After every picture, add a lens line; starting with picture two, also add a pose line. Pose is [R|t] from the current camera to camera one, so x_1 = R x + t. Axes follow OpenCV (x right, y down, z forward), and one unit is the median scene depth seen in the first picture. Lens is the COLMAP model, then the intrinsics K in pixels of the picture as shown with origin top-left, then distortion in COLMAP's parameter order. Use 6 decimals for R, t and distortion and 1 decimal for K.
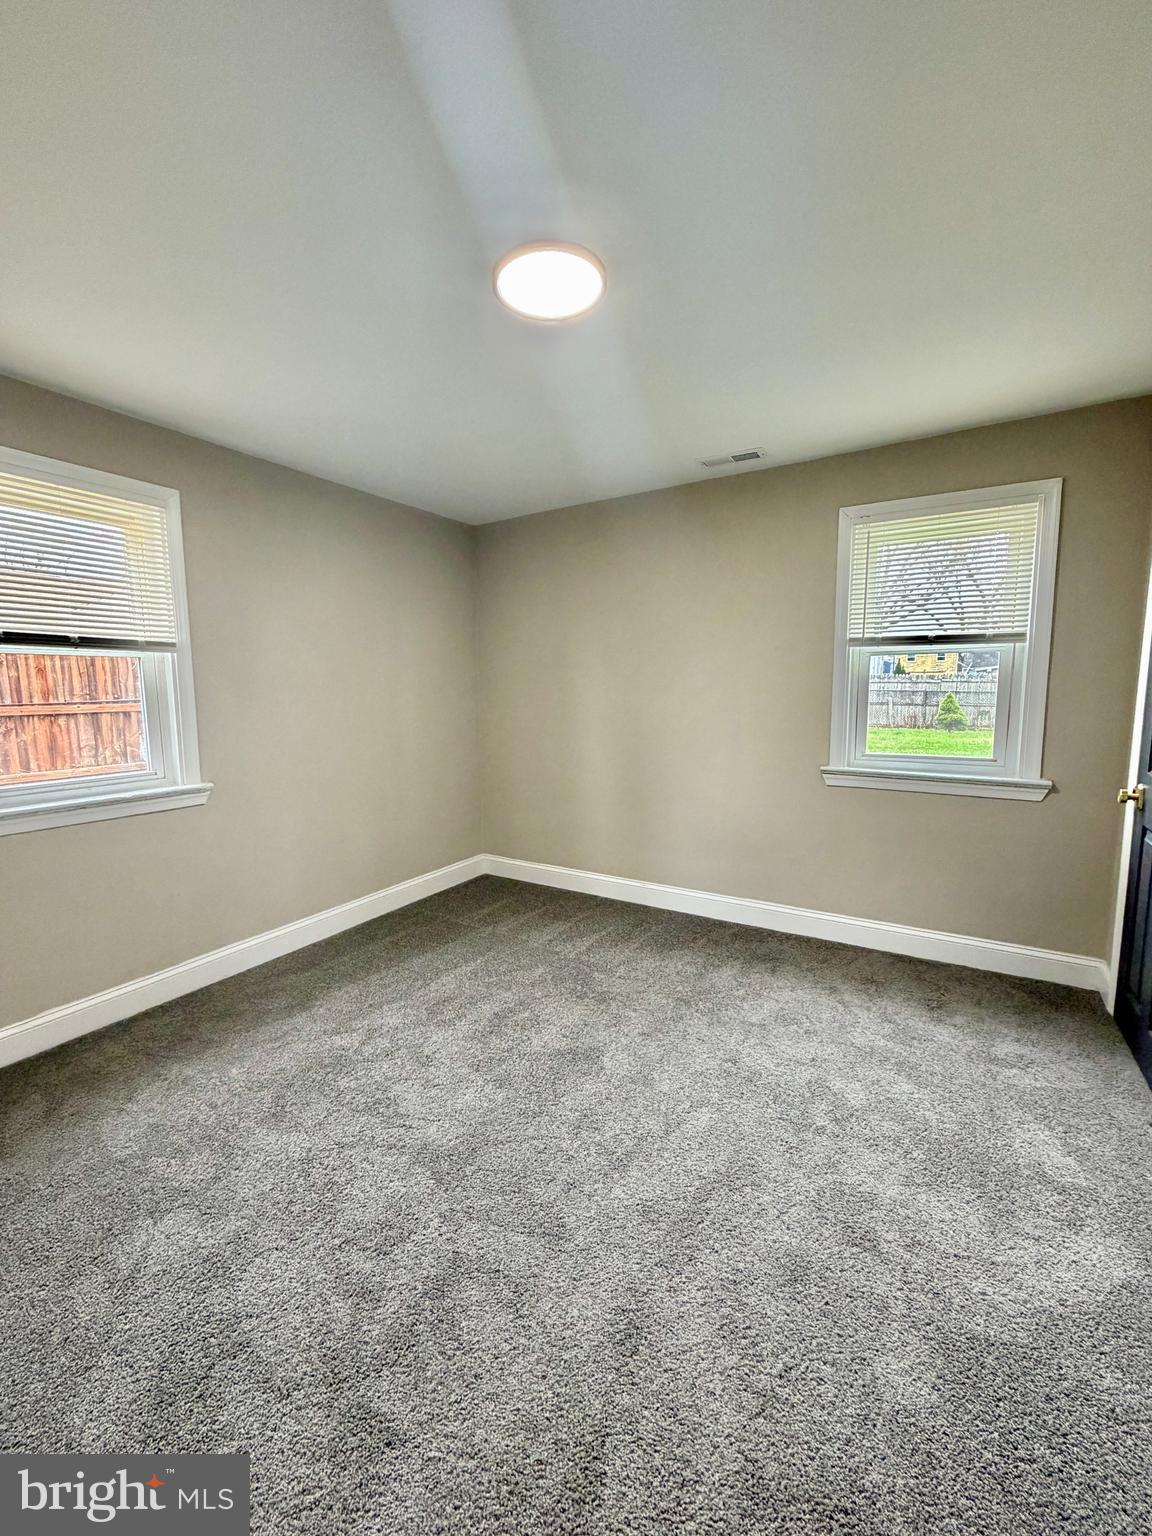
lens RADIAL K [[611.8, 0, 577.0], [0, 611.8, 761.8], [0, 0, 1]] dist [-0.000147, 0.000359]
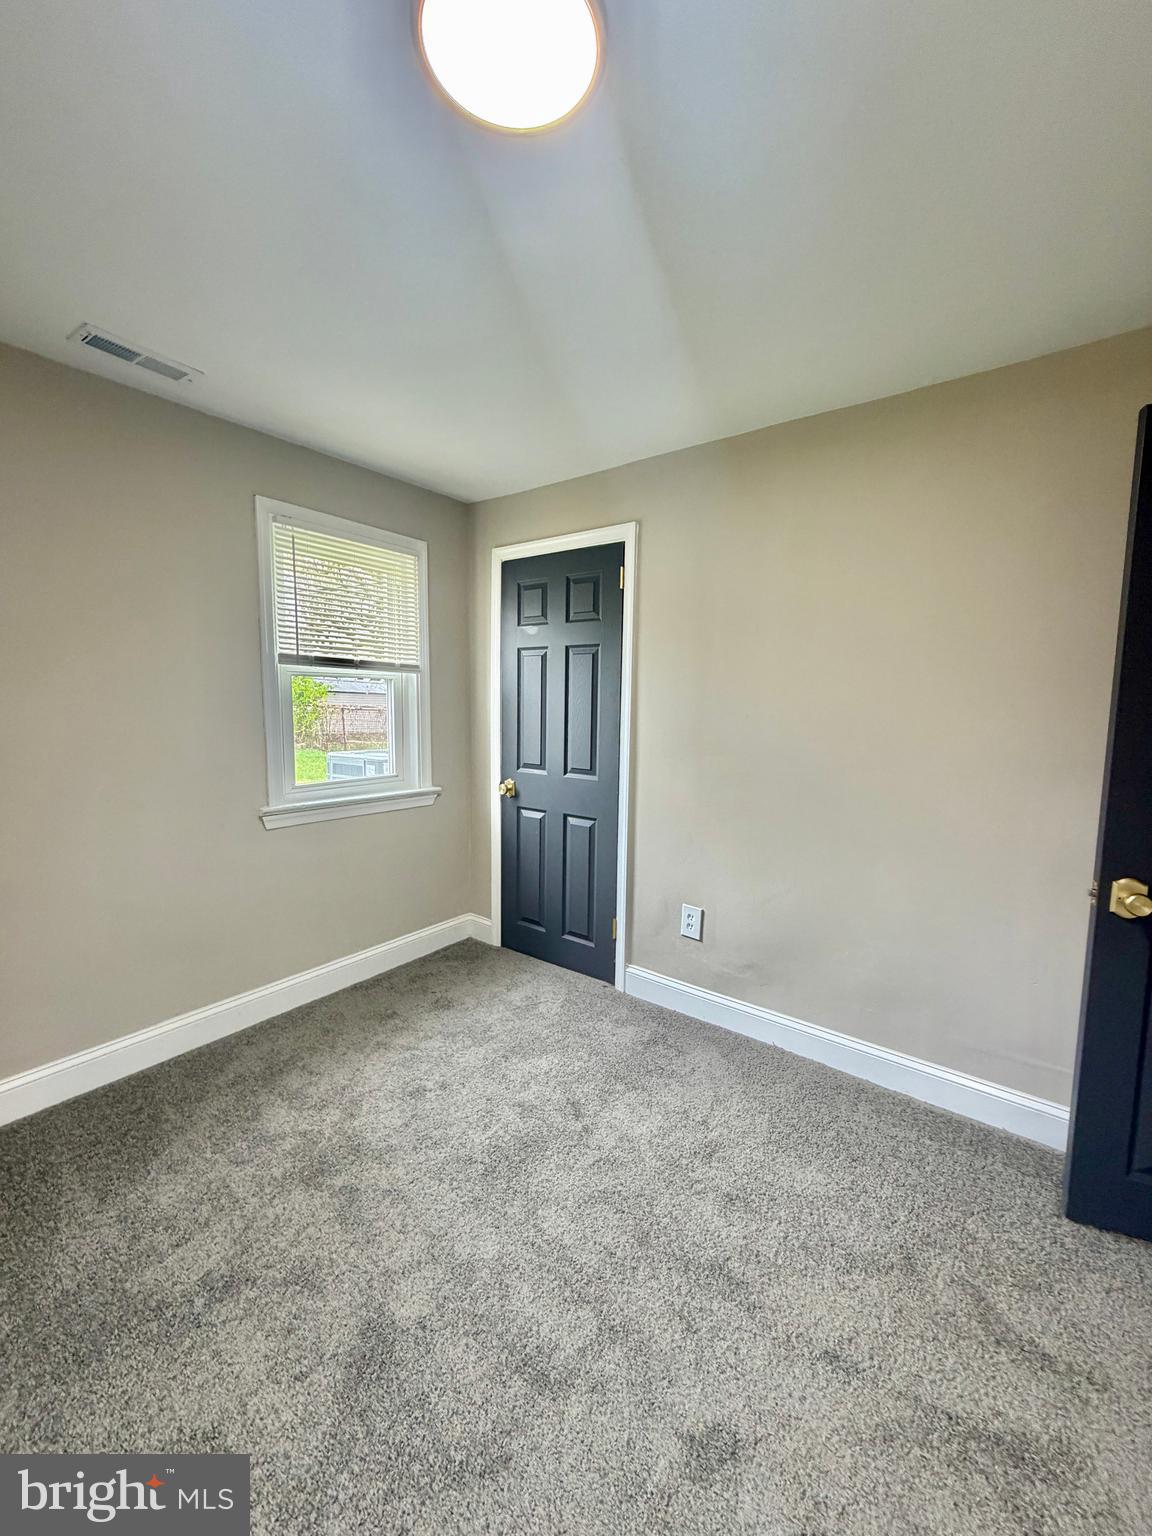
lens RADIAL K [[611.8, 0, 577.0], [0, 611.8, 761.8], [0, 0, 1]] dist [-0.000147, 0.000359]
pose [[0.106797, -0.087033, 0.990464, -0.406188], [0.108497, 0.991233, 0.075402, -0.079477], [-0.988343, 0.099409, 0.115304, 0.558713]]
